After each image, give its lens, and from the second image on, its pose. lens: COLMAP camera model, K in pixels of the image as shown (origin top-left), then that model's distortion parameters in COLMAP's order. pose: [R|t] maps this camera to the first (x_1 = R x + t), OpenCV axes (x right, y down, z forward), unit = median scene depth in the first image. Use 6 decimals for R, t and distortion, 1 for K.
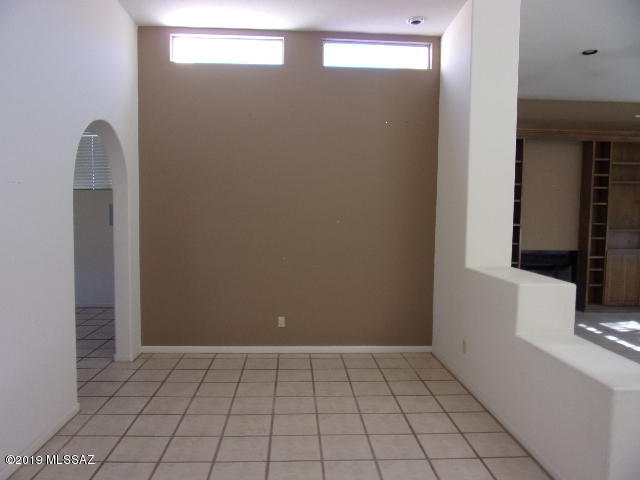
lens RADIAL K [[462.1, 0, 319.2], [0, 462.1, 243.7], [0, 0, 1]] dist [-0.025944, -0.000135]
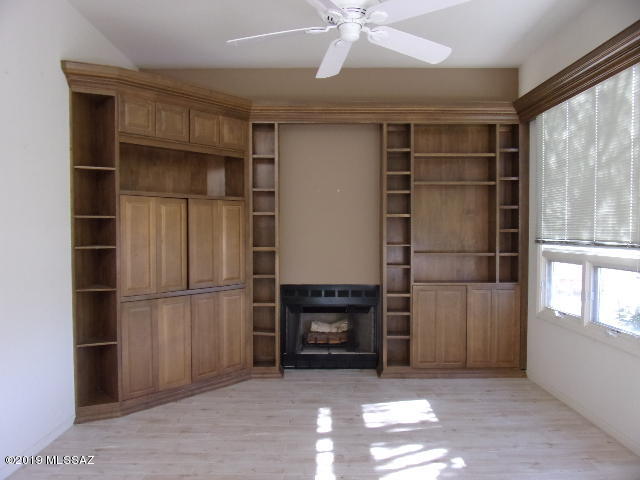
lens RADIAL K [[488.1, 0, 318.5], [0, 488.1, 239.2], [0, 0, 1]] dist [-0.002684, -0.000411]
pose [[0.997764, -0.015908, -0.064910, 0.537497], [0.012798, 0.998763, -0.048042, -0.019657], [0.065594, 0.047104, 0.996734, 0.275639]]
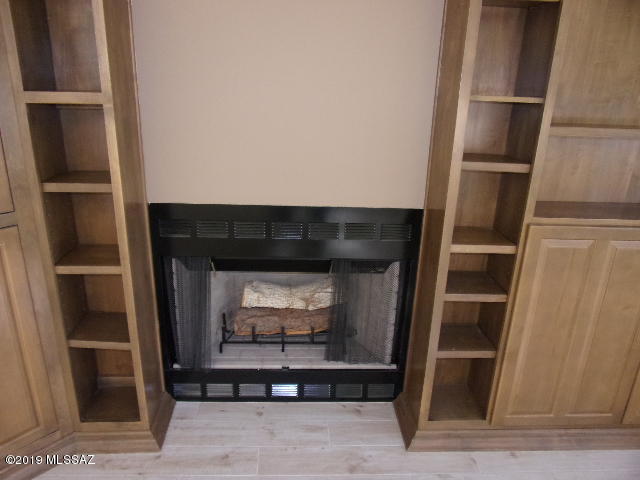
lens RADIAL K [[462.1, 0, 319.2], [0, 462.1, 243.7], [0, 0, 1]] dist [-0.025944, -0.000135]
pose [[0.999750, 0.021684, -0.005463, 0.524381], [-0.019427, 0.963212, 0.268041, -0.034294], [0.011074, -0.267868, 0.963392, 0.773042]]
